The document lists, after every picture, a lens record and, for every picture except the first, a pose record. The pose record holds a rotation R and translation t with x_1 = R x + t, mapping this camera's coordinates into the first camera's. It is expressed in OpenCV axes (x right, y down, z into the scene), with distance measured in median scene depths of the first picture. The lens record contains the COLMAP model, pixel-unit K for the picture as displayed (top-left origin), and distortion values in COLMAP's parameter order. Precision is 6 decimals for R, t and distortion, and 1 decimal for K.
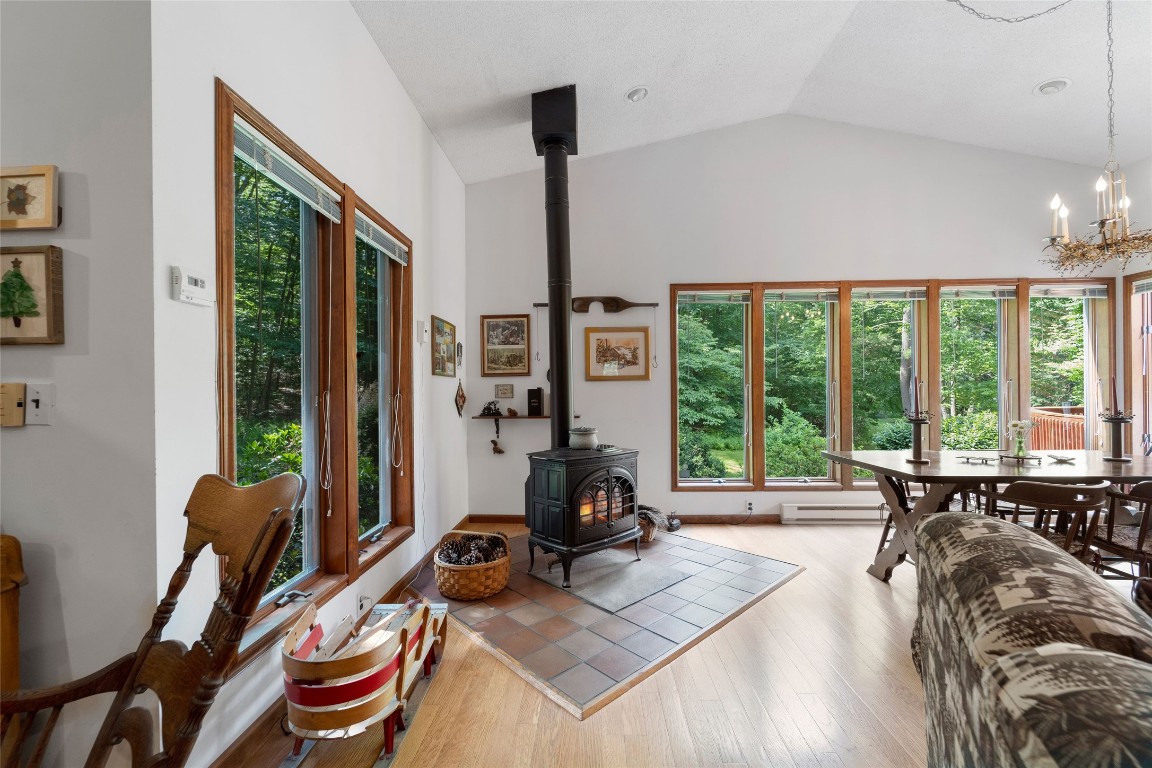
lens RADIAL K [[471.2, 0, 583.6], [0, 471.2, 392.5], [0, 0, 1]] dist [0.005433, -0.002838]
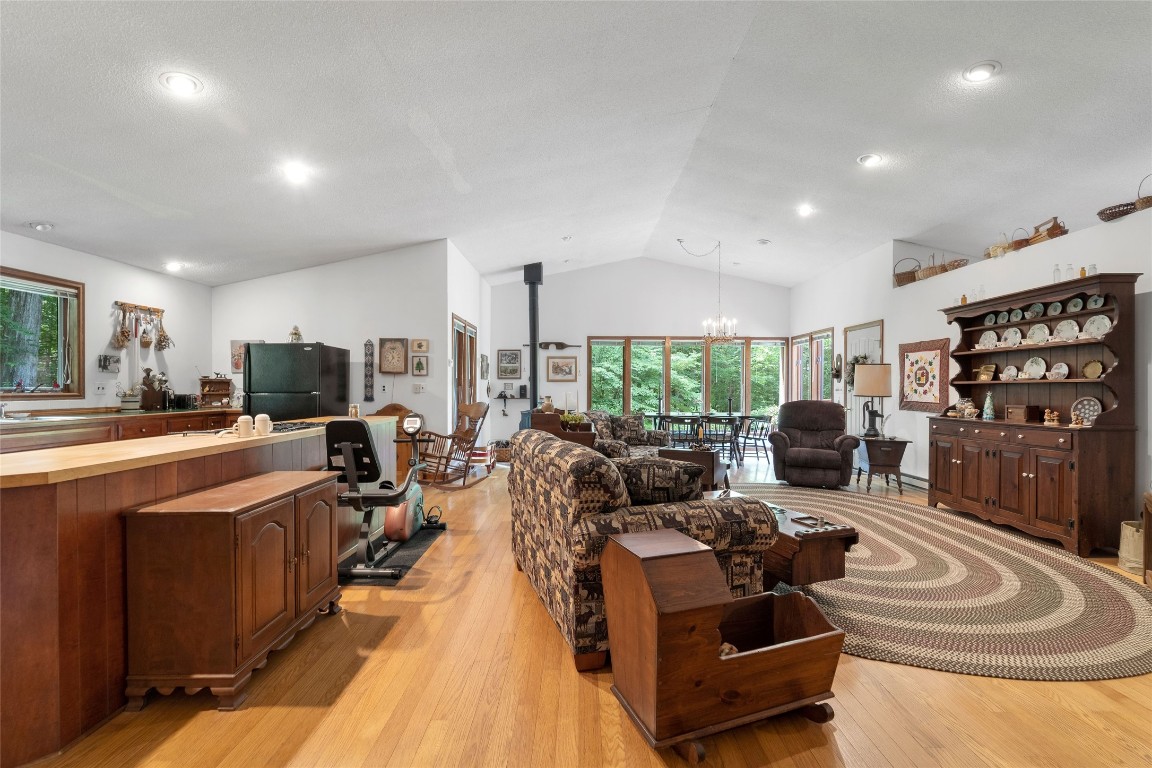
lens RADIAL K [[496.3, 0, 585.3], [0, 496.3, 392.1], [0, 0, 1]] dist [-0.008543, 0.000891]
pose [[0.999331, 0.012660, 0.034309, 0.102394], [-0.012982, 0.999874, 0.009168, -0.000302], [-0.034189, -0.009607, 0.999369, -1.255872]]
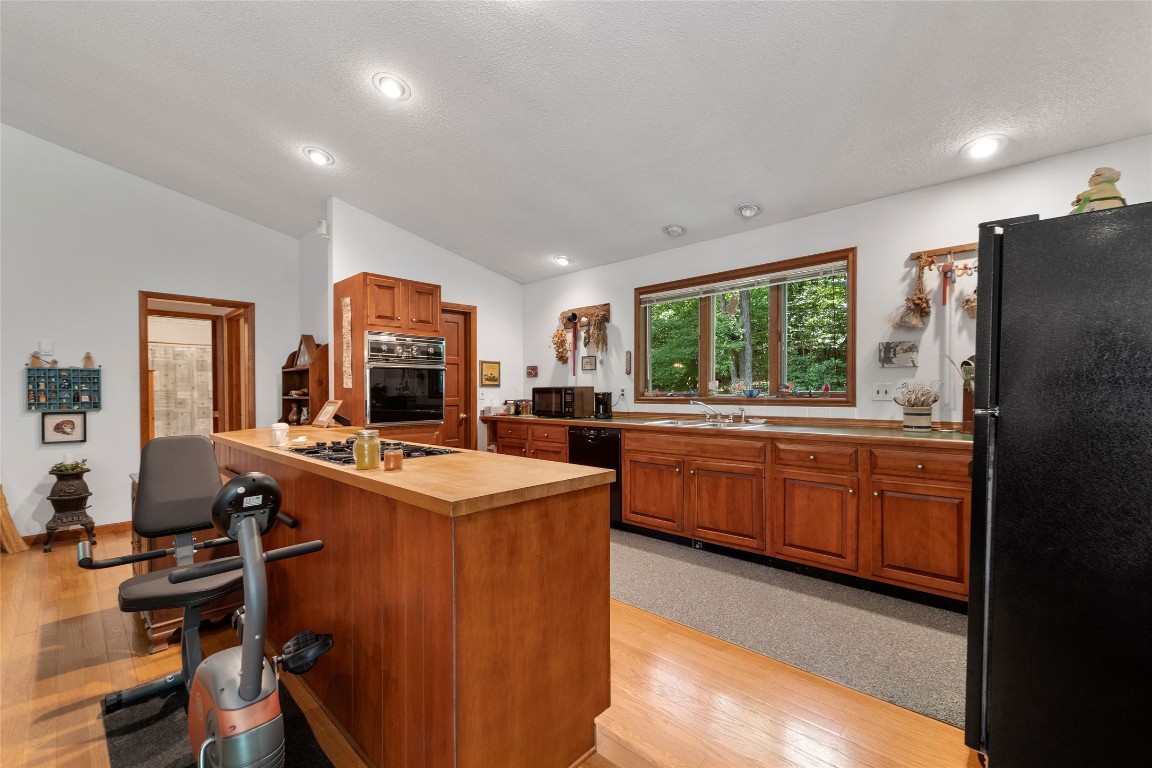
lens RADIAL K [[471.2, 0, 576.7], [0, 471.2, 395.4], [0, 0, 1]] dist [0.005433, -0.002838]
pose [[-0.662008, 0.023874, -0.749116, -0.115907], [0.013280, 0.999709, 0.020125, -0.000505], [0.749379, 0.003375, -0.662133, 0.104008]]
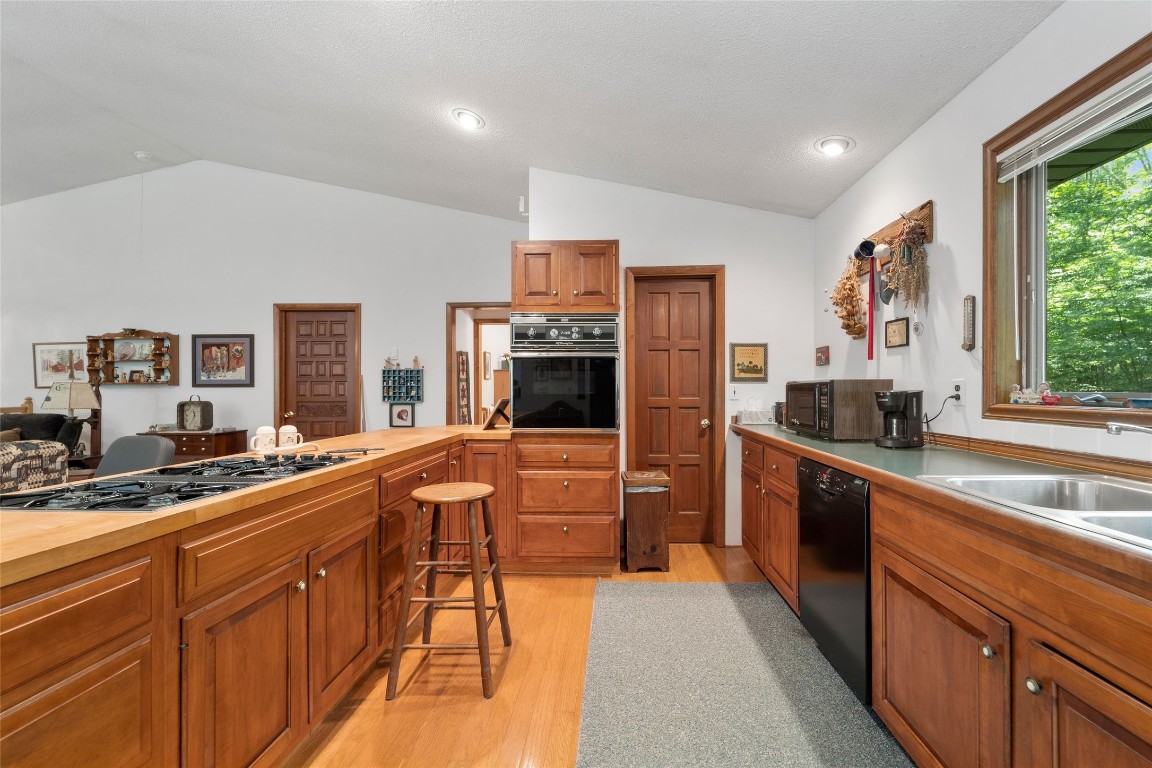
lens RADIAL K [[471.2, 0, 605.6], [0, 471.2, 386.0], [0, 0, 1]] dist [0.005433, -0.002838]
pose [[-0.999826, 0.014751, -0.011435, -0.666453], [0.014805, 0.999880, -0.004647, 0.007379], [0.011365, -0.004816, -0.999924, -0.069035]]
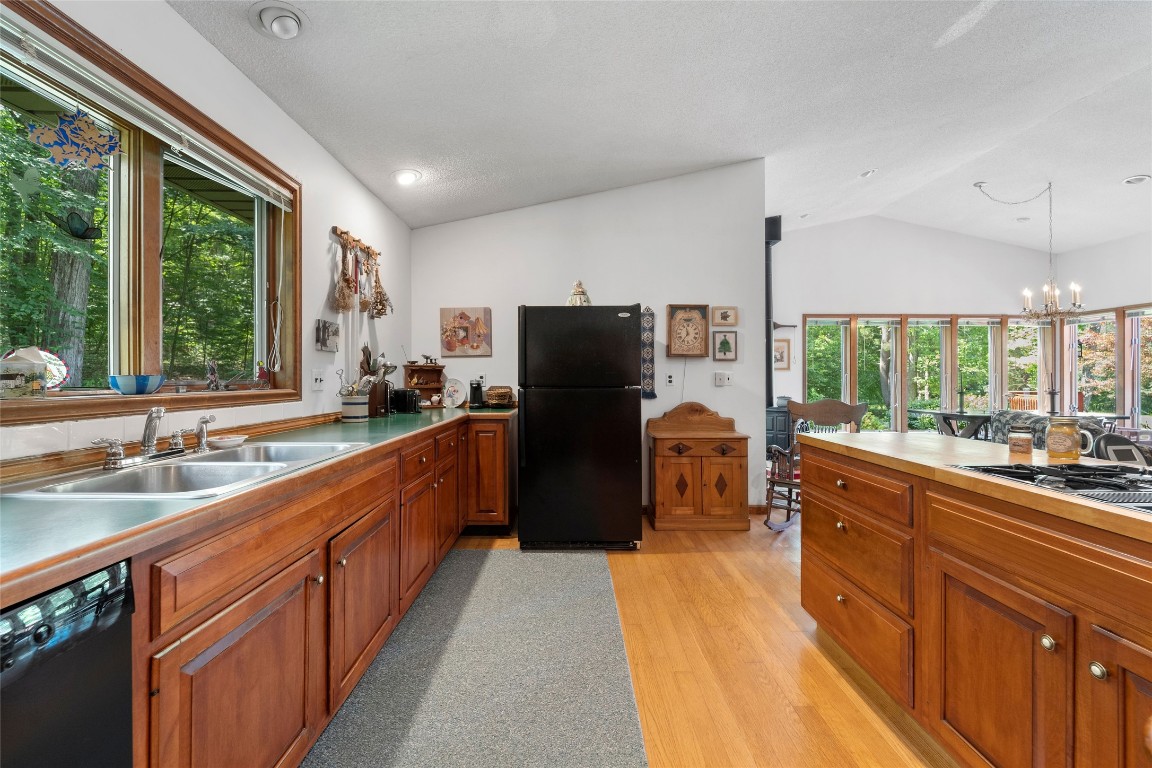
lens RADIAL K [[471.2, 0, 572.6], [0, 471.2, 376.6], [0, 0, 1]] dist [0.005433, -0.002838]
pose [[0.999236, 0.011601, 0.037308, -0.712193], [-0.011486, 0.999929, -0.003295, 0.010048], [-0.037343, 0.002864, 0.999298, -0.669439]]
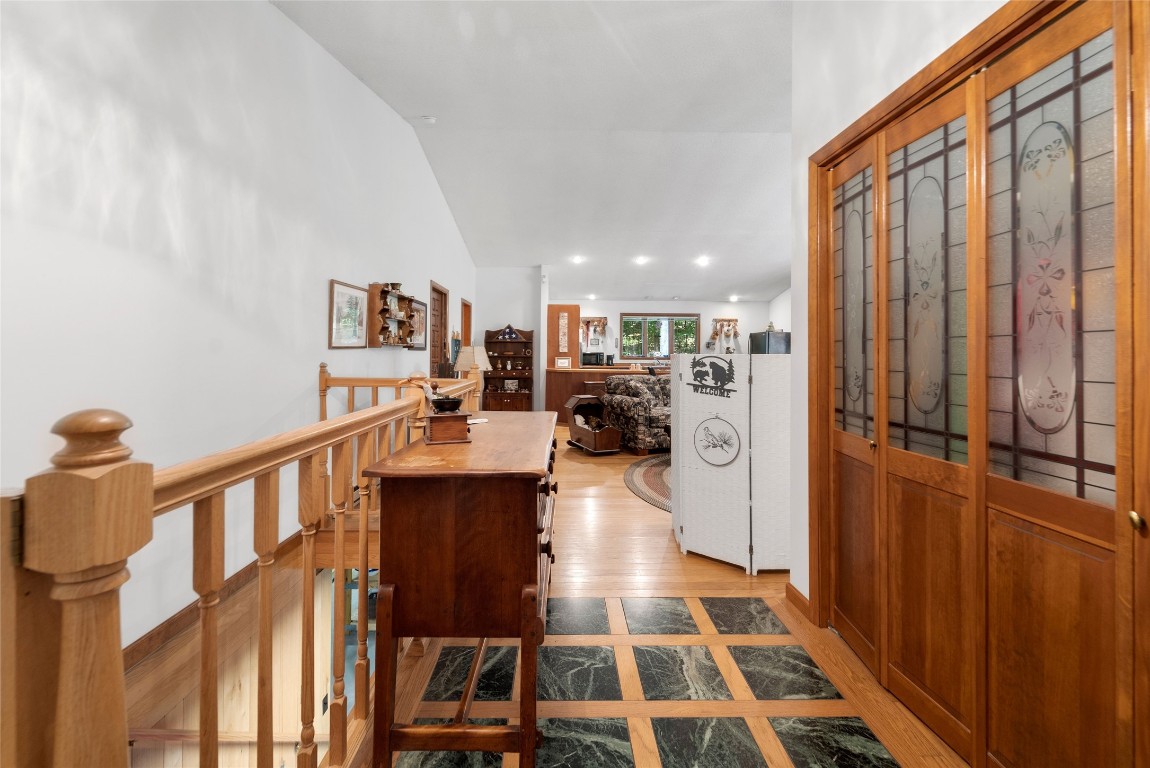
lens RADIAL K [[470.4, 0, 562.8], [0, 470.4, 344.2], [0, 0, 1]] dist [0.005433, -0.002838]
pose [[0.038384, -0.009669, -0.999216, 1.670474], [-0.007577, 0.999922, -0.009967, -0.017467], [0.999234, 0.007954, 0.038307, -0.970900]]
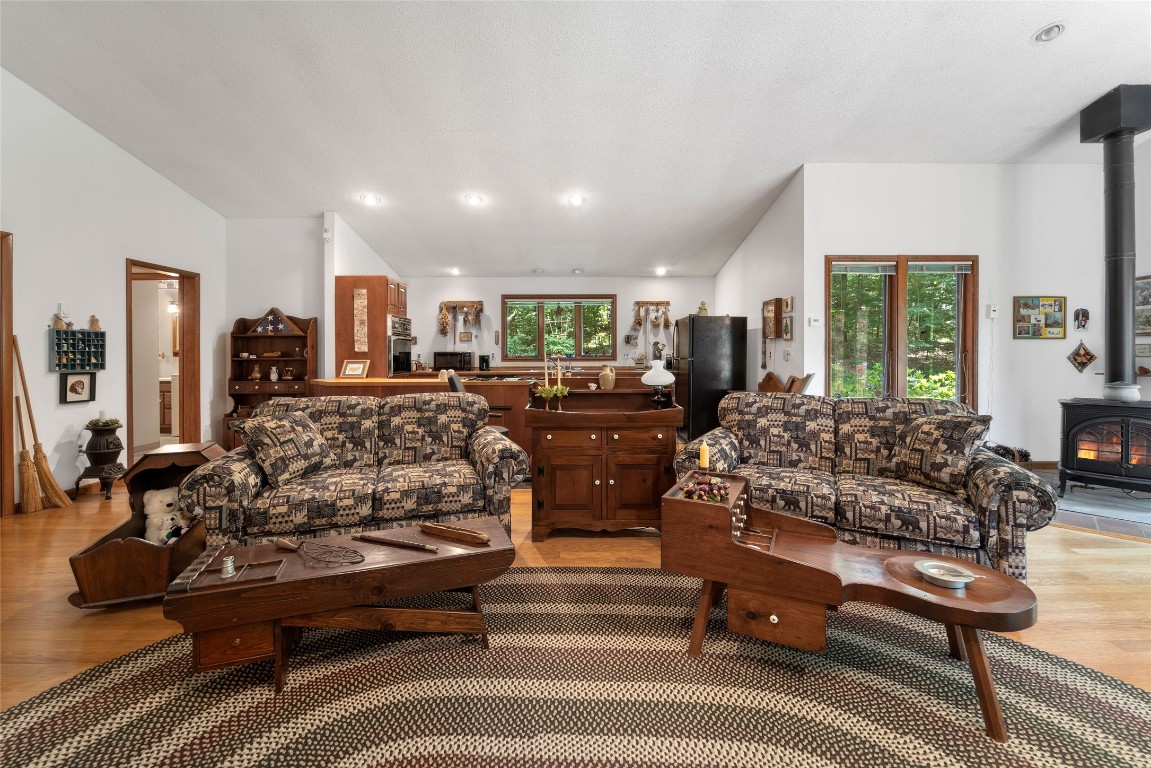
lens RADIAL K [[470.8, 0, 569.4], [0, 470.8, 354.6], [0, 0, 1]] dist [0.005433, -0.002838]
pose [[0.015314, 0.012647, -0.999803, 0.871701], [0.002237, 0.999917, 0.012683, -0.009368], [0.999880, -0.002430, 0.015284, -0.289193]]
